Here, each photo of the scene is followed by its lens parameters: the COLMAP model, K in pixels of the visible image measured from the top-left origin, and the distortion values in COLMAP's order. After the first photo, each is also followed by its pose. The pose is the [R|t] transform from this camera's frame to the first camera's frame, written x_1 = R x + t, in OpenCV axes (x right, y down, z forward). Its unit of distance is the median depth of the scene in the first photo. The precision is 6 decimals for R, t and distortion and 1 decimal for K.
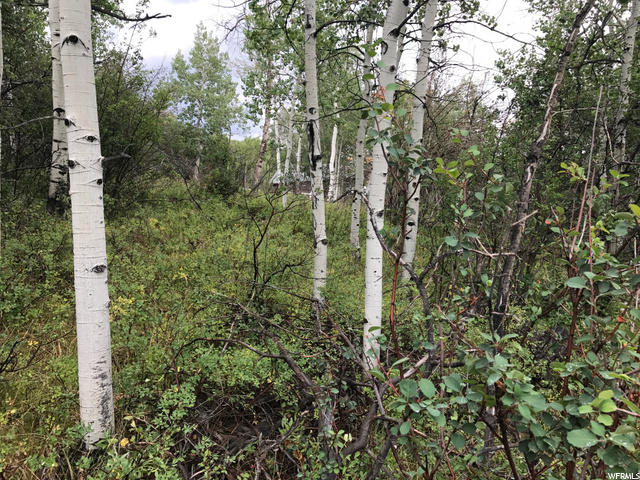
lens RADIAL K [[508.4, 0, 320.0], [0, 508.4, 240.0], [0, 0, 1]] dist [0.010647, -0.033471]
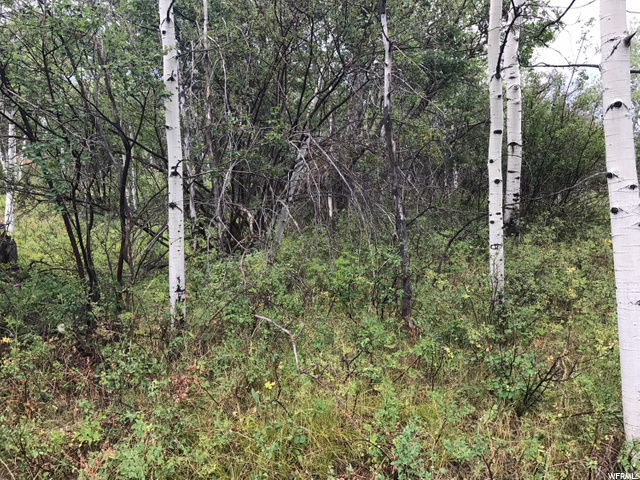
lens RADIAL K [[508.4, 0, 320.0], [0, 508.4, 240.0], [0, 0, 1]] dist [0.010647, -0.033471]
pose [[0.717481, -0.025489, -0.696112, -0.076418], [0.005191, 0.999498, -0.031247, -0.022841], [0.696559, 0.018805, 0.717253, -0.135760]]
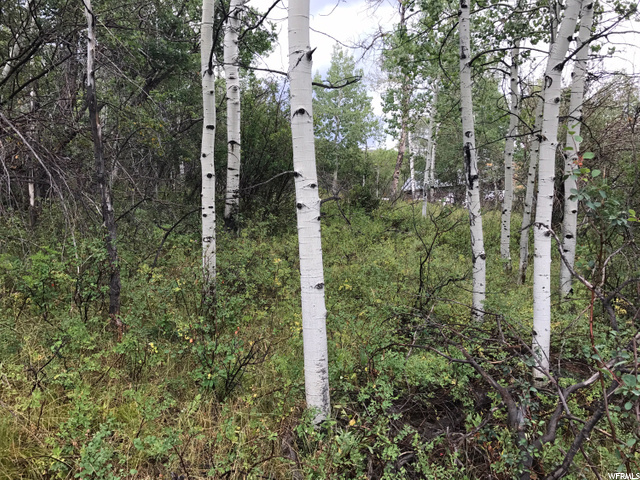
lens RADIAL K [[508.4, 0, 320.0], [0, 508.4, 240.0], [0, 0, 1]] dist [0.010647, -0.033471]
pose [[0.967750, -0.018421, -0.251237, -0.051924], [0.014871, 0.999761, -0.016023, -0.018750], [0.251473, 0.011770, 0.967793, -0.111163]]
